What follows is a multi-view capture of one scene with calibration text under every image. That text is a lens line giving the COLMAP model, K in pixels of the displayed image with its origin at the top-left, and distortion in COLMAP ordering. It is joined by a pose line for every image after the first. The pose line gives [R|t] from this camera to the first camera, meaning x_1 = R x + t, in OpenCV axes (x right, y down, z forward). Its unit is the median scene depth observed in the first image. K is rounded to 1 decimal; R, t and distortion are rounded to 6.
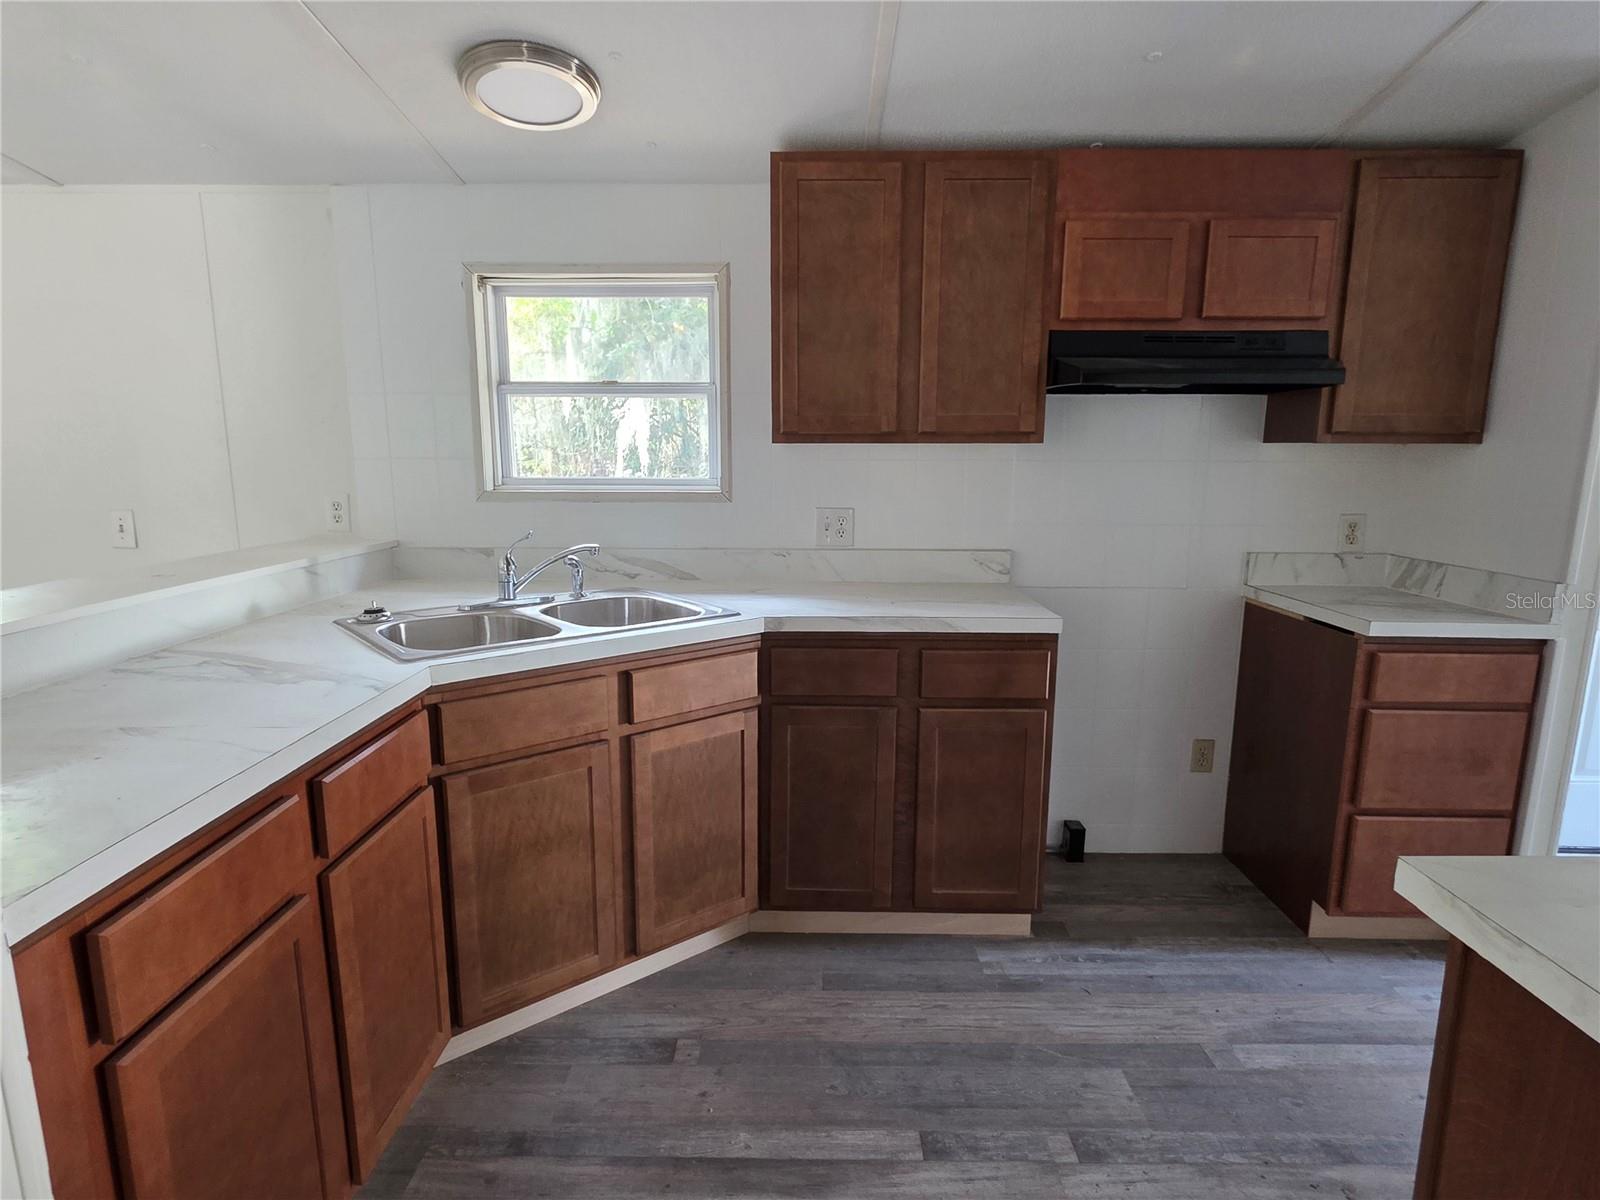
lens RADIAL K [[825.3, 0, 756.3], [0, 825.3, 607.5], [0, 0, 1]] dist [0.000495, 0.000216]
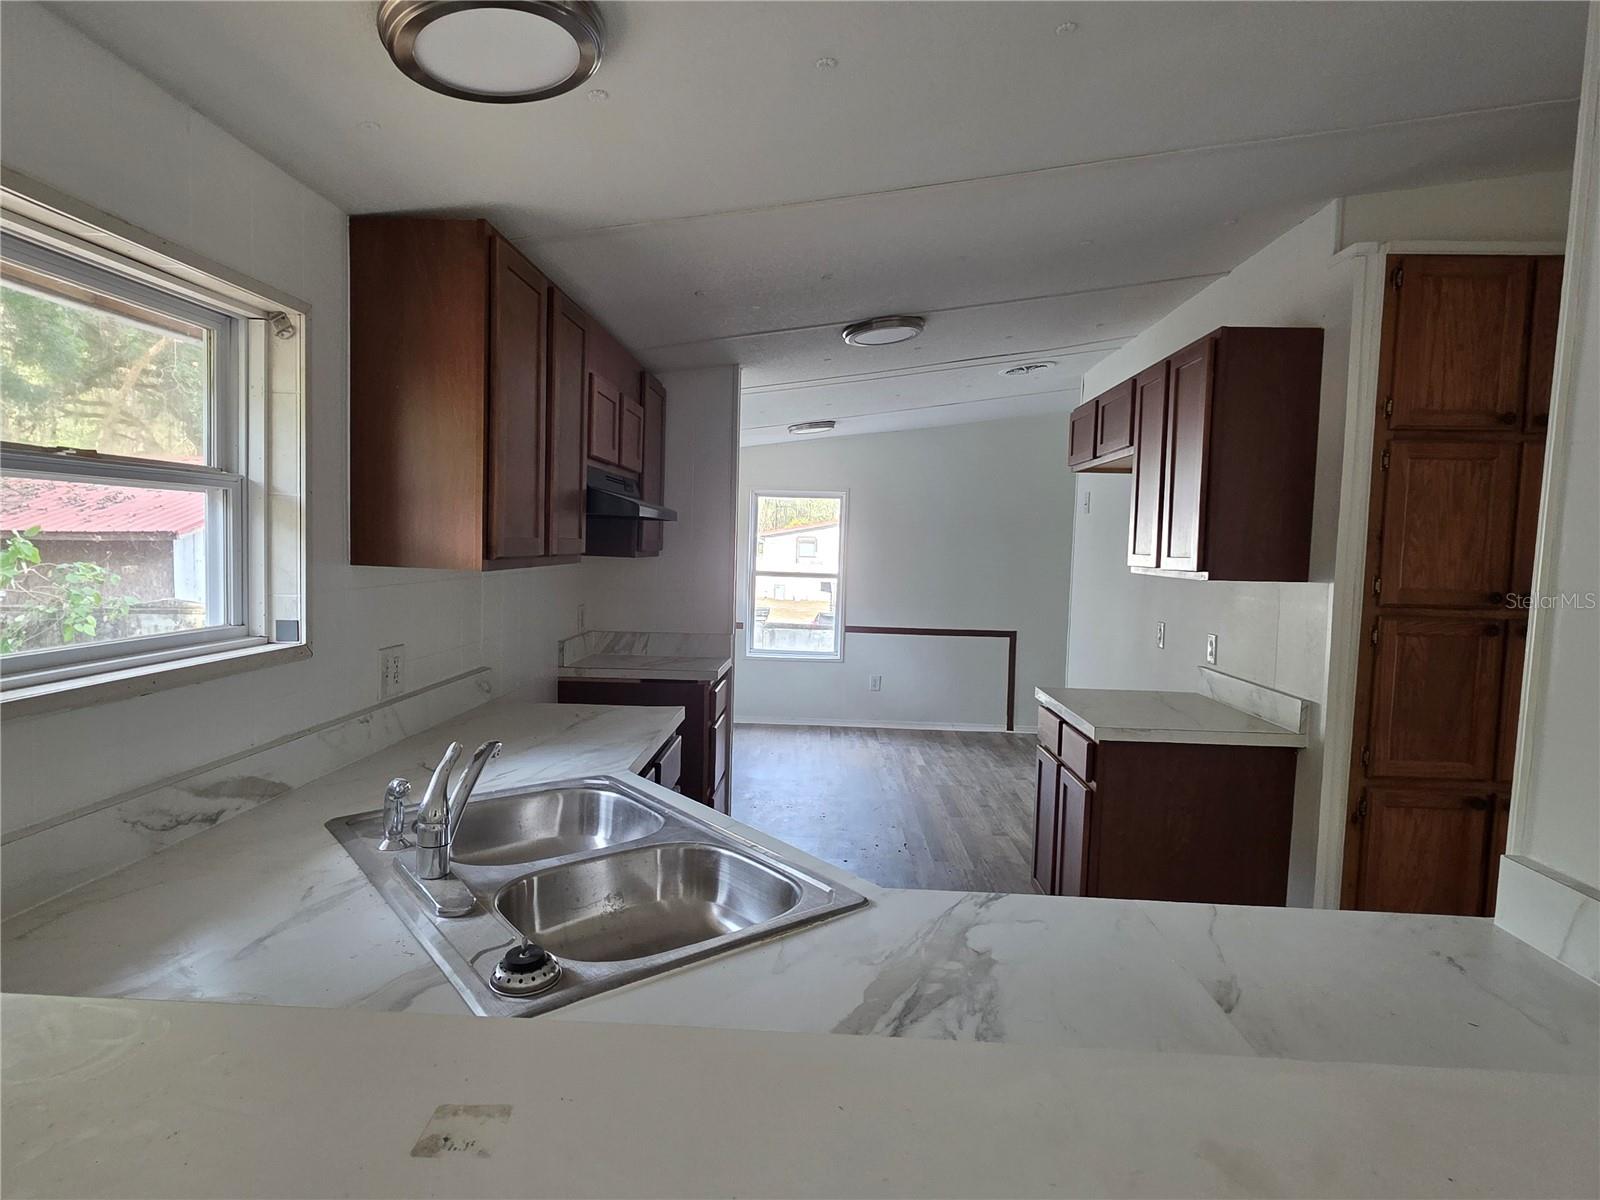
lens RADIAL K [[867.5, 0, 797.9], [0, 867.5, 603.6], [0, 0, 1]] dist [0.001098, -0.000085]
pose [[0.033745, -0.073111, 0.996753, -0.711000], [0.163938, 0.984217, 0.066642, -0.155392], [-0.985893, 0.161157, 0.045199, 0.593864]]
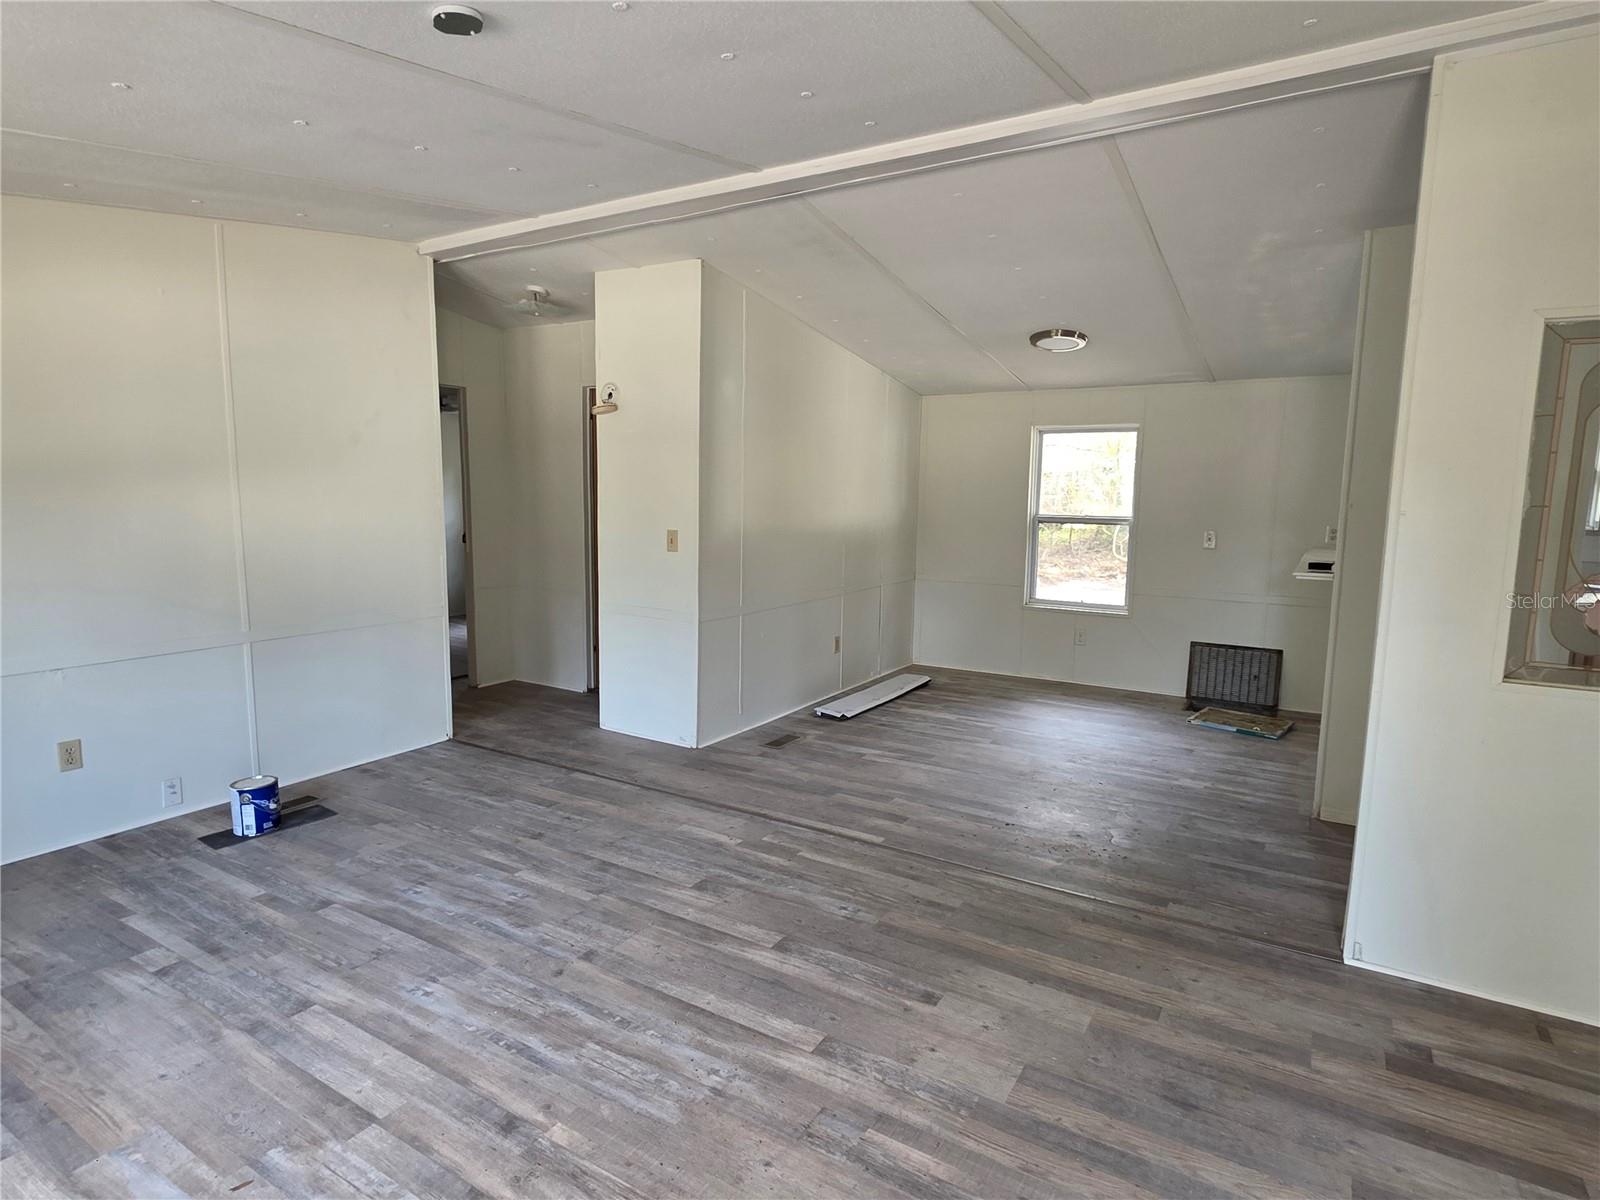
lens RADIAL K [[867.5, 0, 797.9], [0, 867.5, 603.6], [0, 0, 1]] dist [0.001098, -0.000085]
pose [[0.859165, 0.072175, -0.506584, -0.556898], [-0.103707, 0.994018, -0.034265, 0.254782], [0.501080, 0.081975, 0.861510, -1.421211]]
